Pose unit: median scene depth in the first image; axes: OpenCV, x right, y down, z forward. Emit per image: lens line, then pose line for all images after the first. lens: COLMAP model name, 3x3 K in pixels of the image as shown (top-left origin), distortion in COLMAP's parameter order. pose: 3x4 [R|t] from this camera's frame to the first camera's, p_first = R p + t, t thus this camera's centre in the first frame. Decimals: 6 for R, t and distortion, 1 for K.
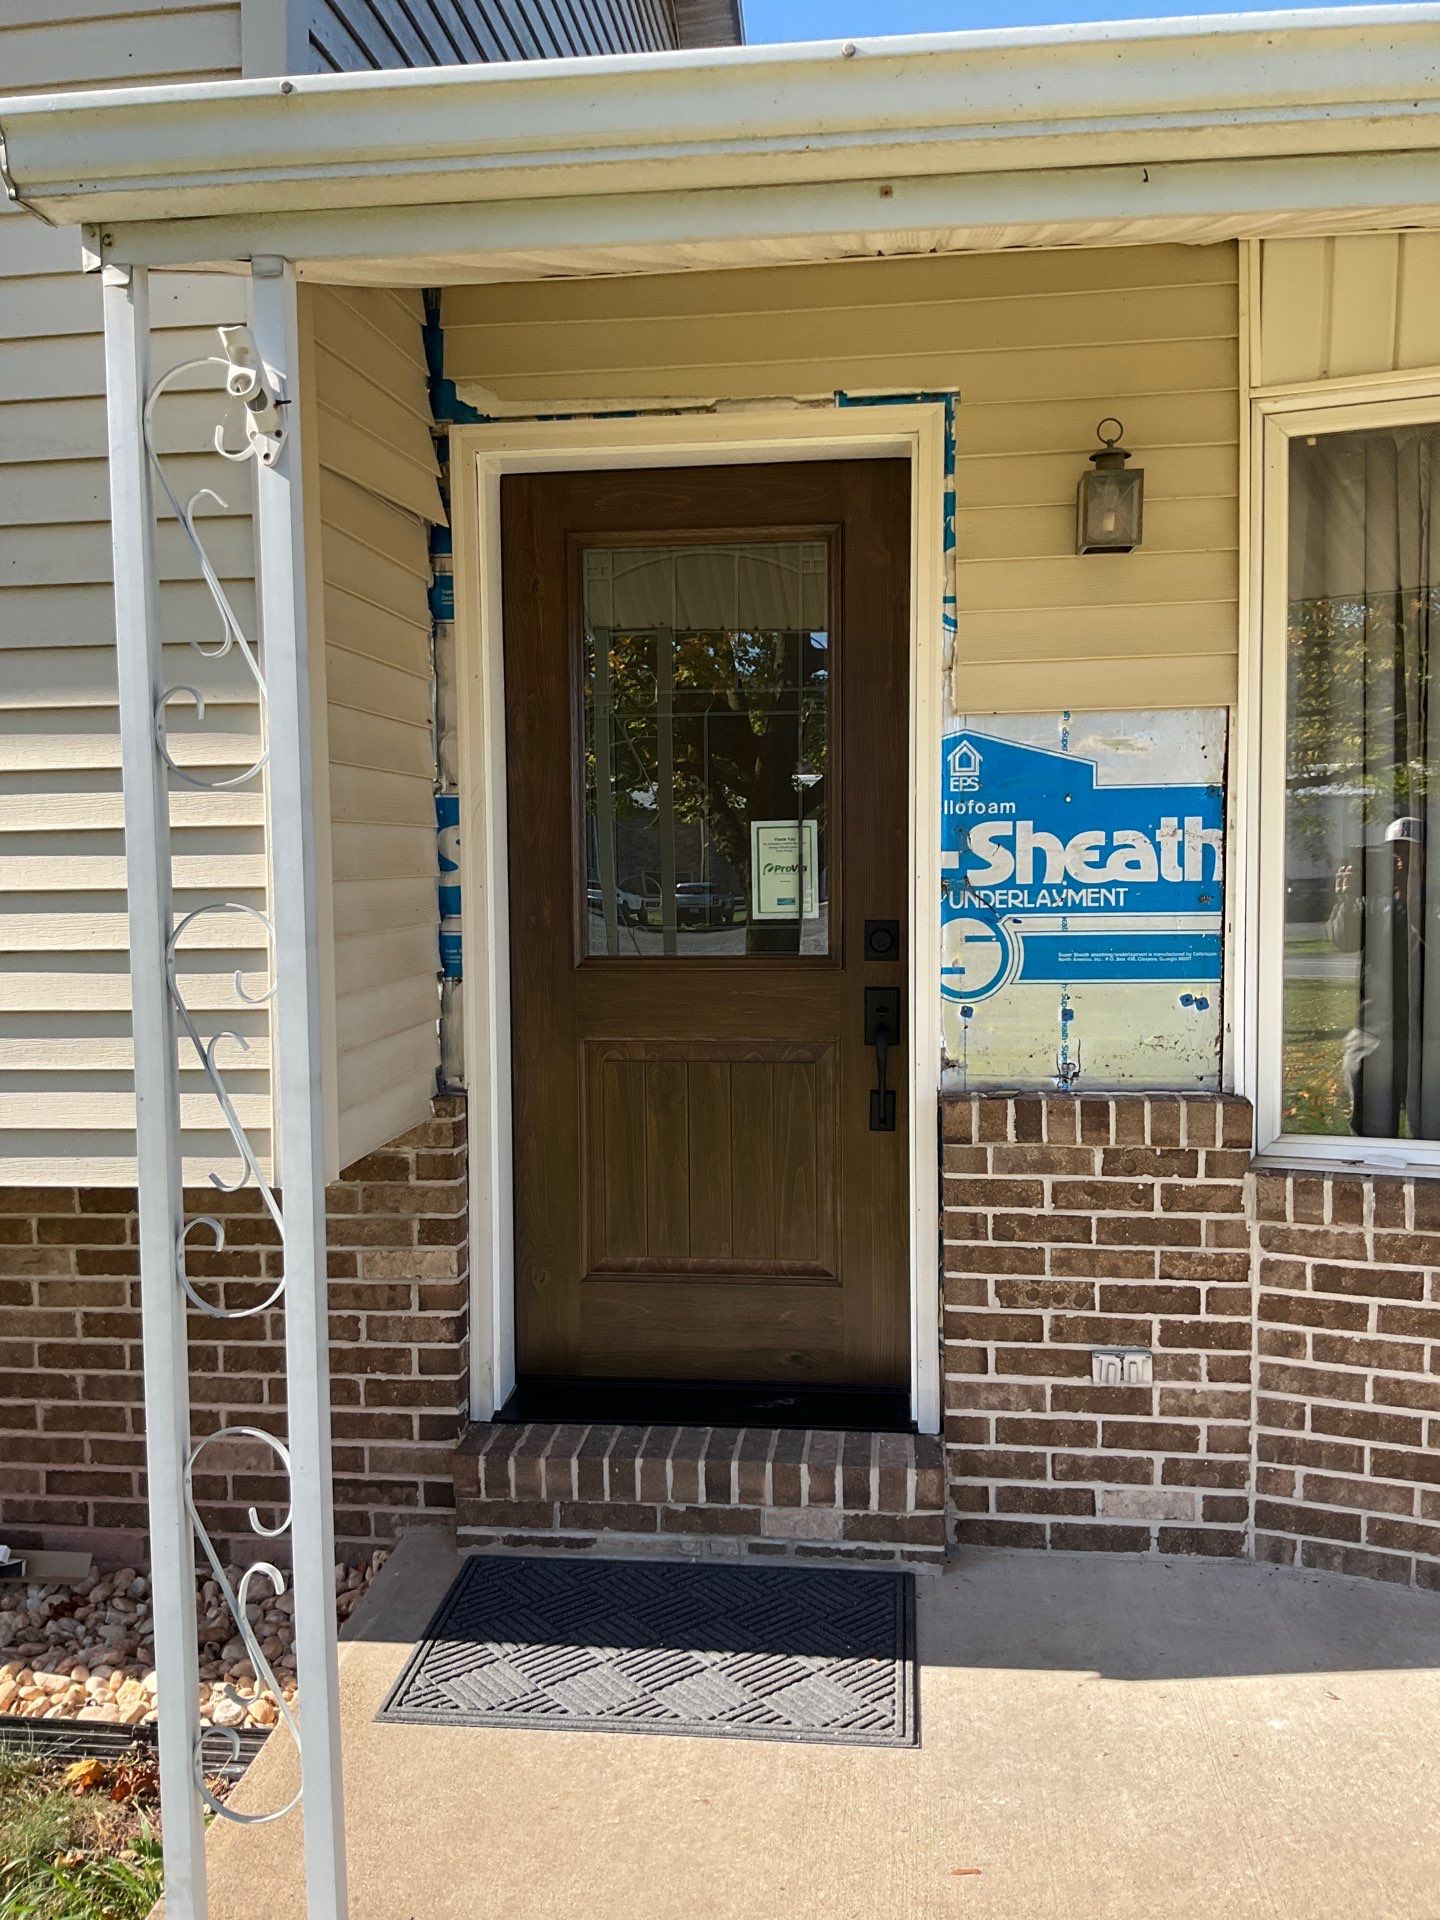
lens RADIAL K [[1584.5, 0, 720.0], [0, 1584.5, 960.0], [0, 0, 1]] dist [0.146336, -0.329114]
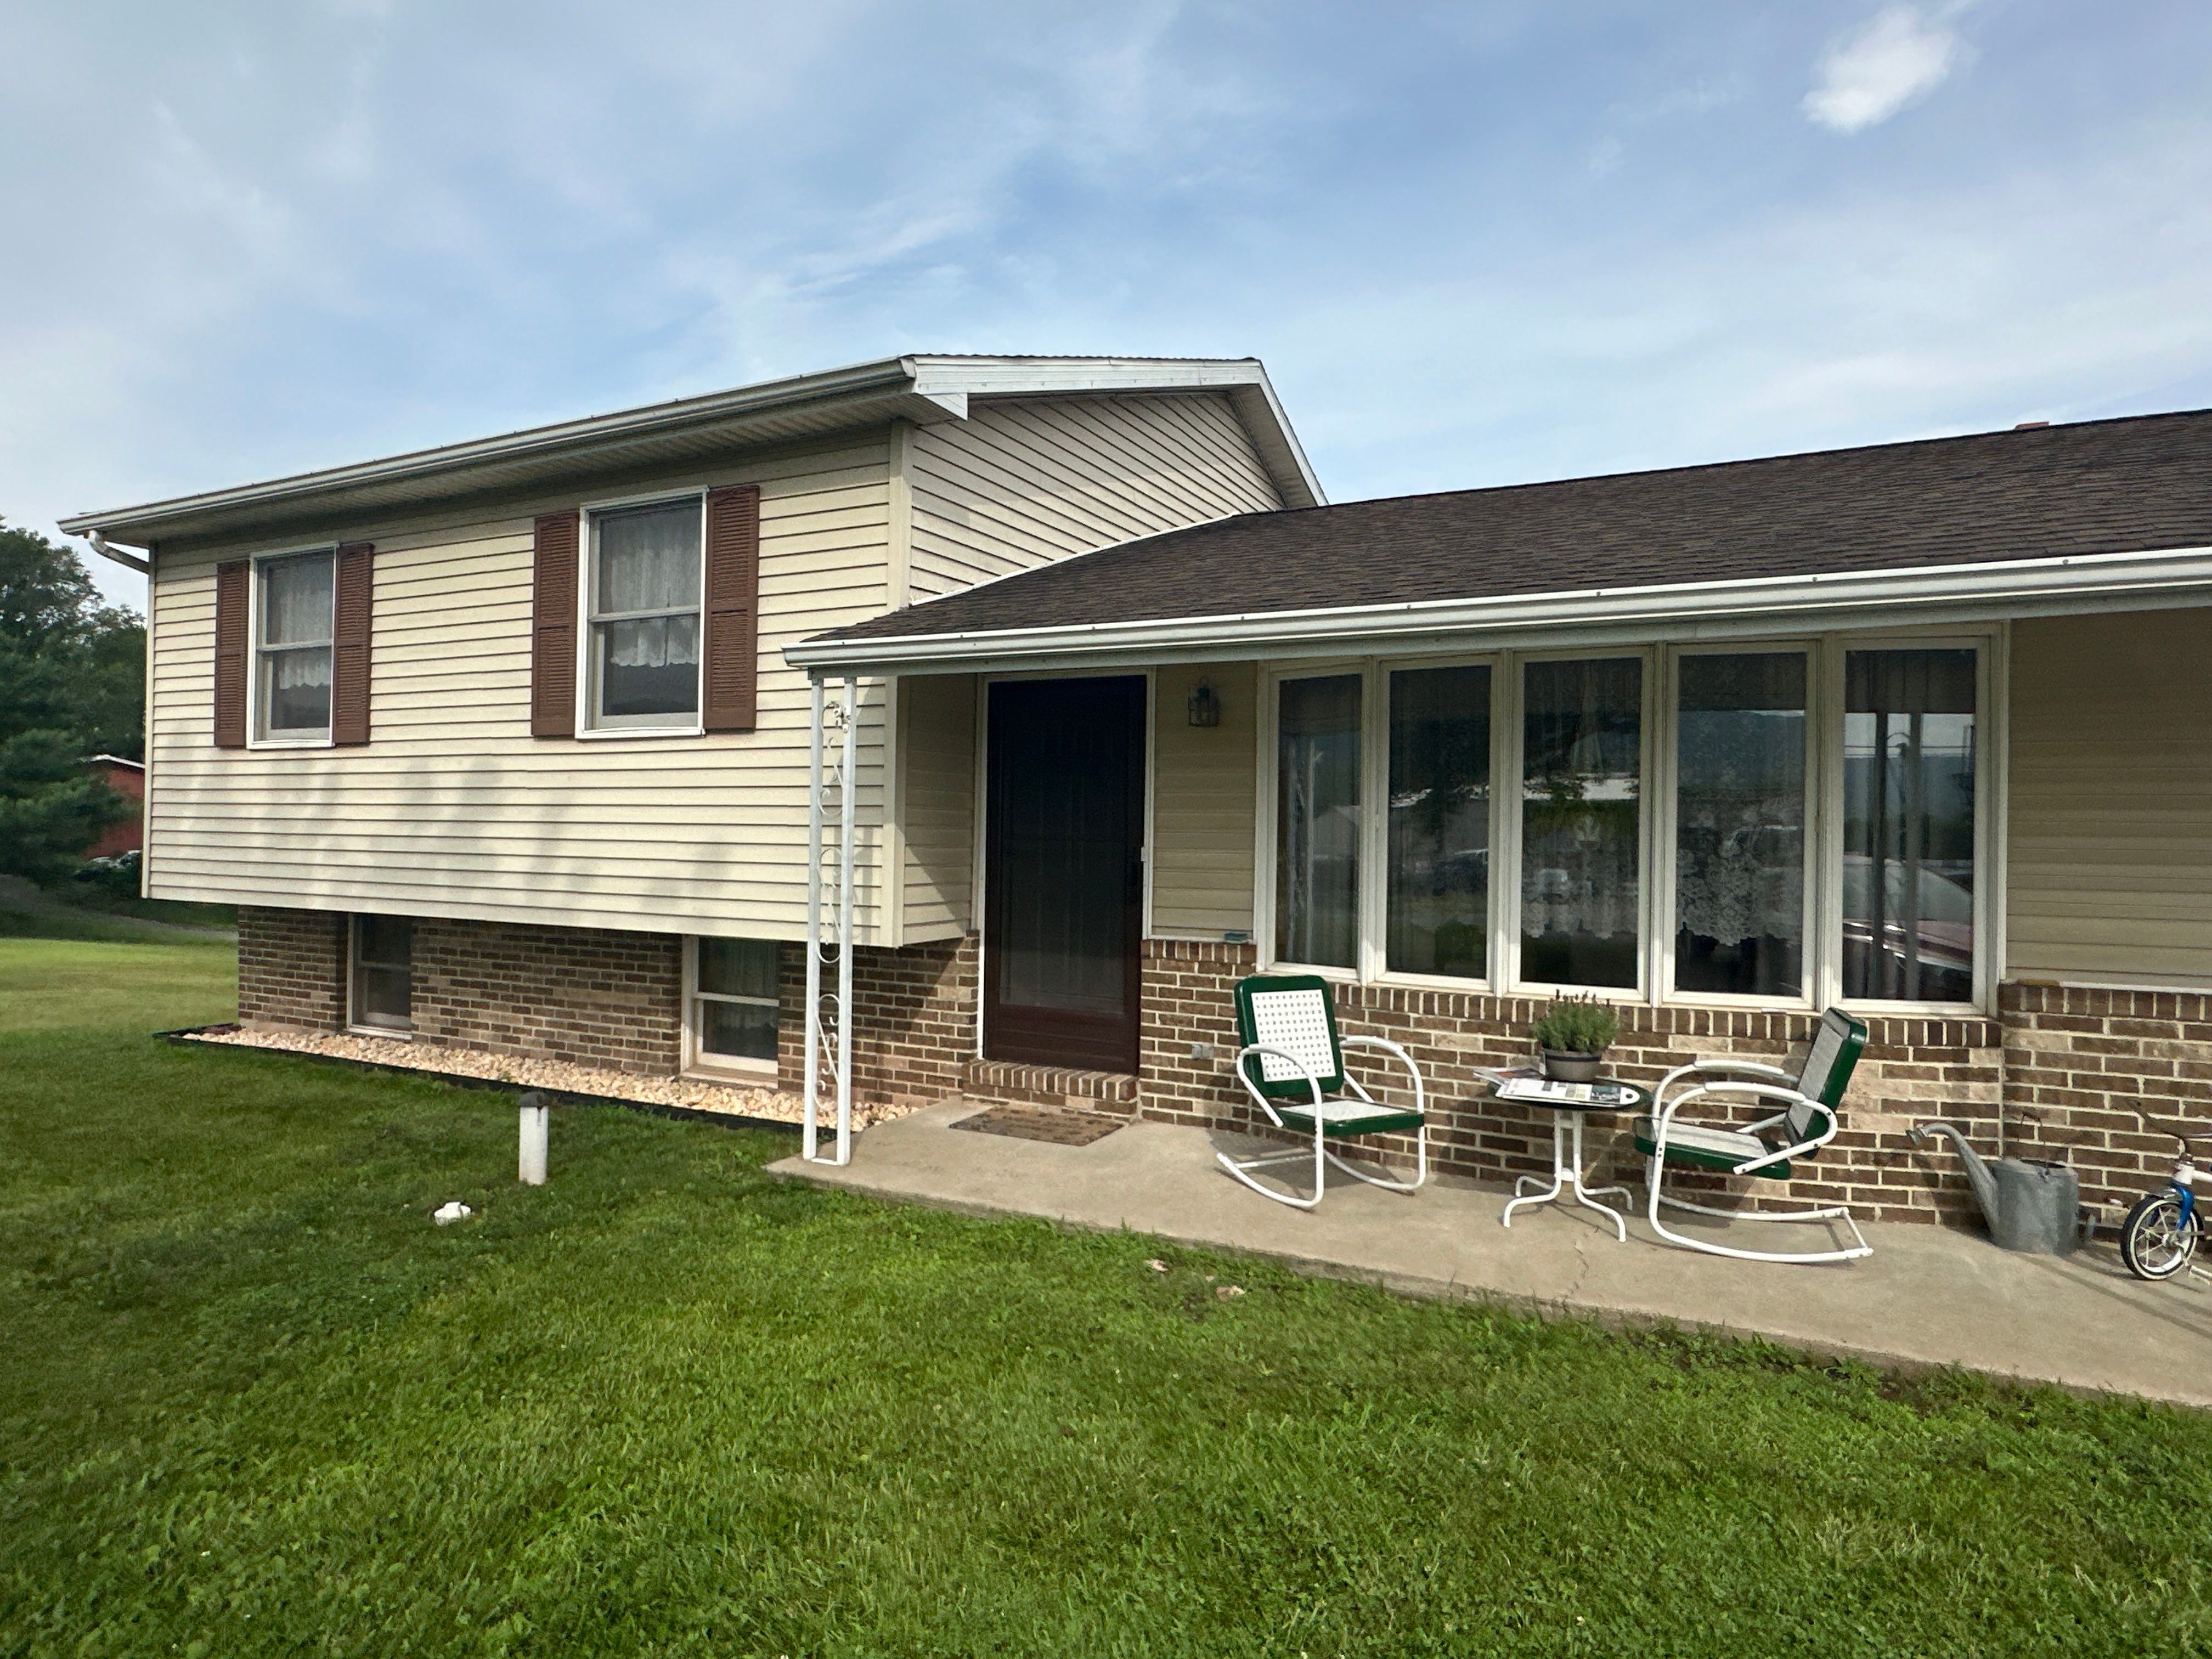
lens RADIAL K [[1266.0, 0, 1106.0], [0, 1266.0, 829.5], [0, 0, 1]] dist [-0.002413, -0.000610]
pose [[0.939364, 0.027934, -0.341783, 0.761955], [-0.049444, 0.997295, -0.054385, 0.025171], [0.339340, 0.067986, 0.938204, -0.901404]]
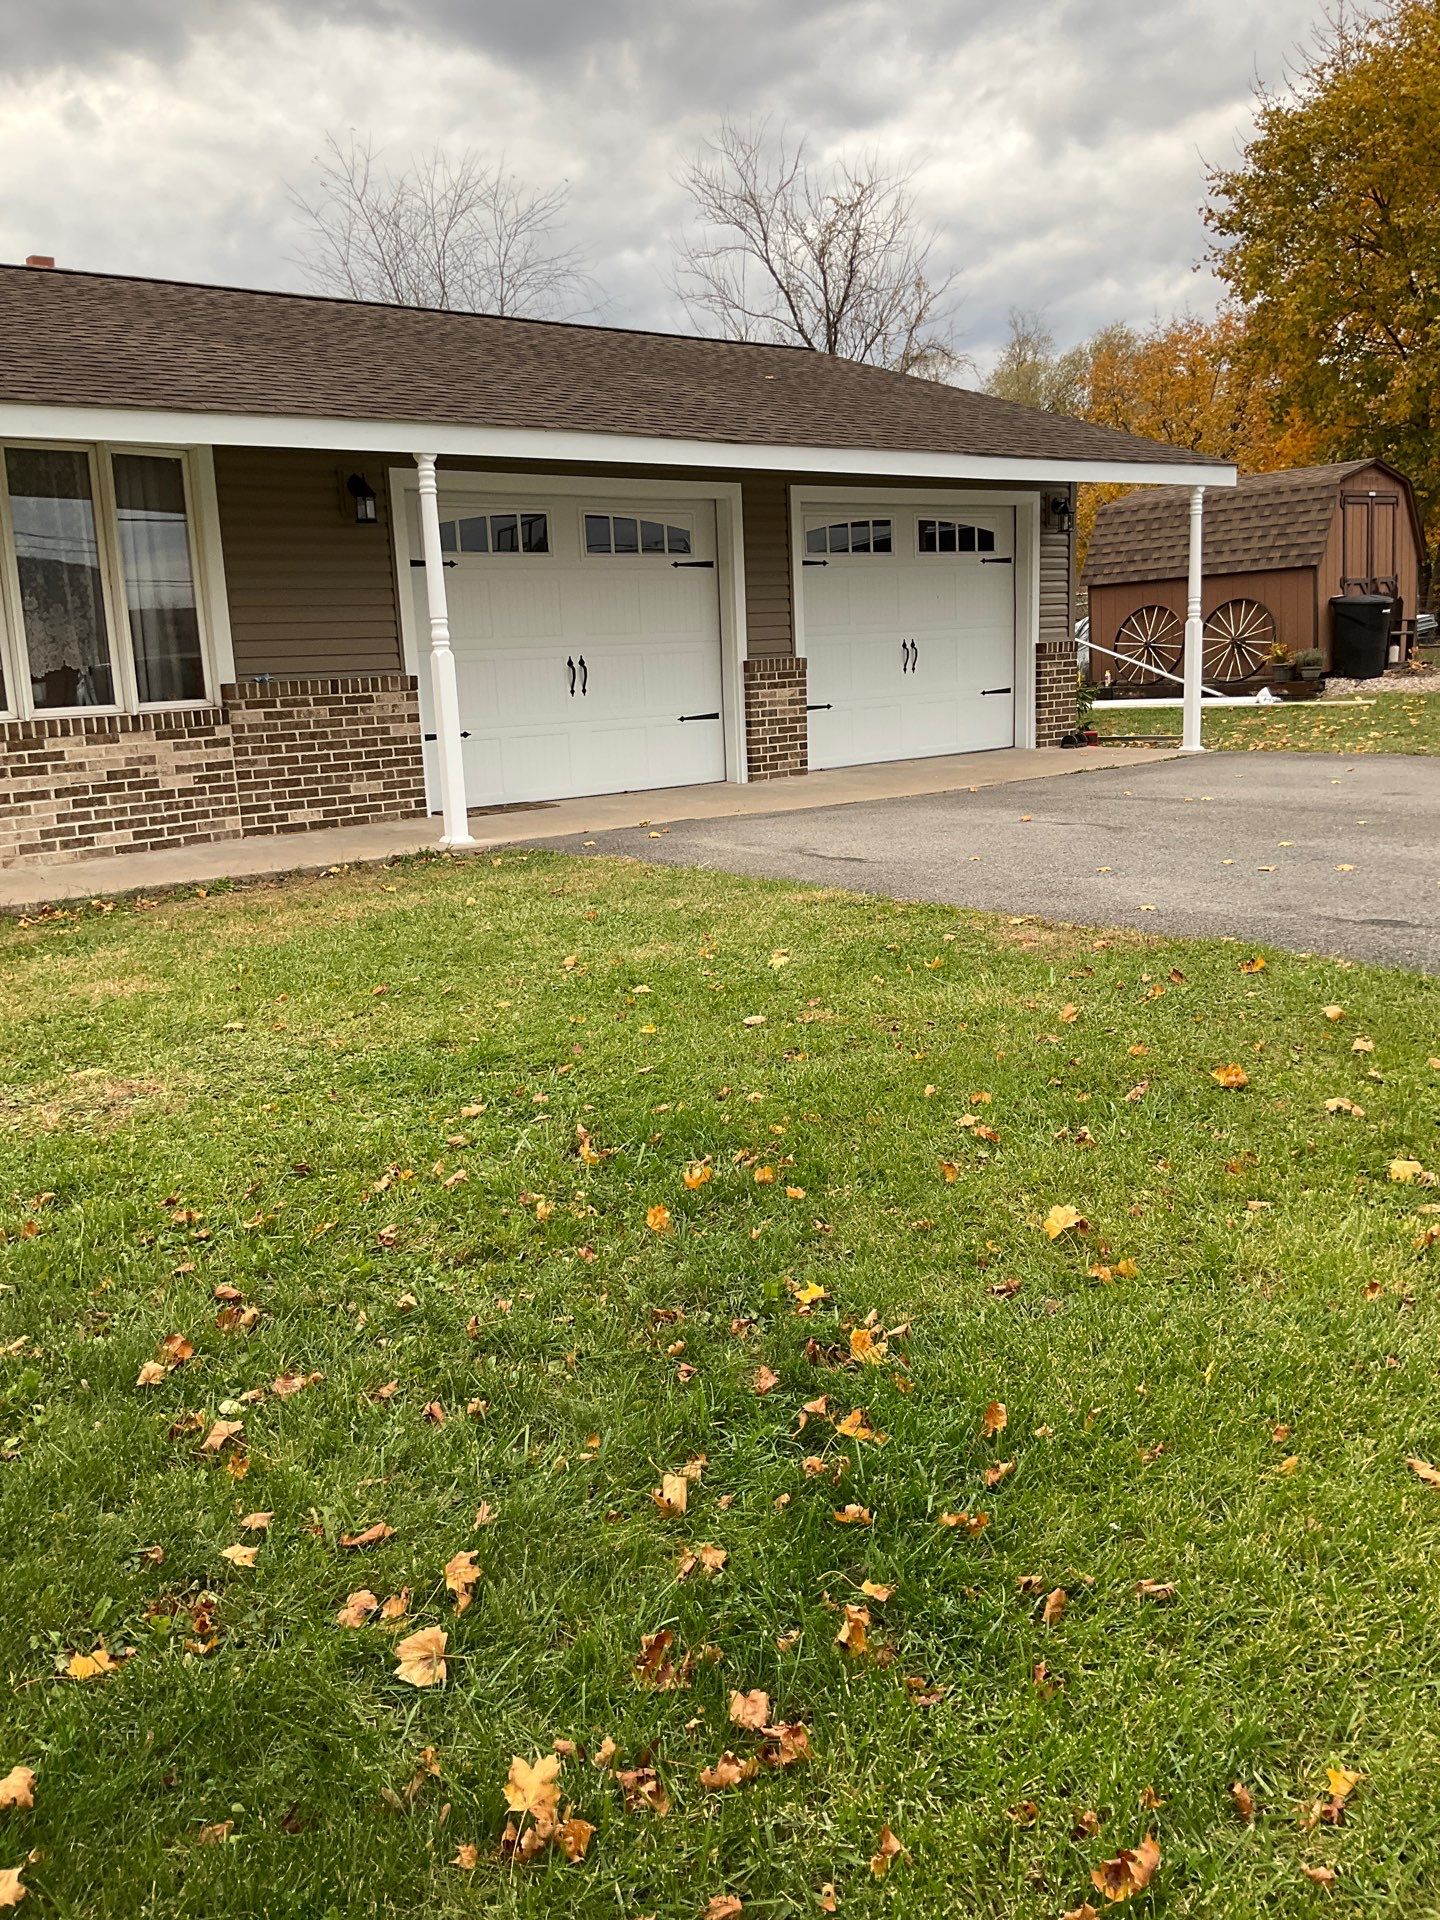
lens RADIAL K [[1584.5, 0, 720.0], [0, 1584.5, 960.0], [0, 0, 1]] dist [0.146336, -0.329114]
pose [[0.701223, -0.151188, 0.696727, -0.260171], [0.073643, 0.987389, 0.140144, 0.230830], [-0.709129, -0.046963, 0.703513, -1.907478]]
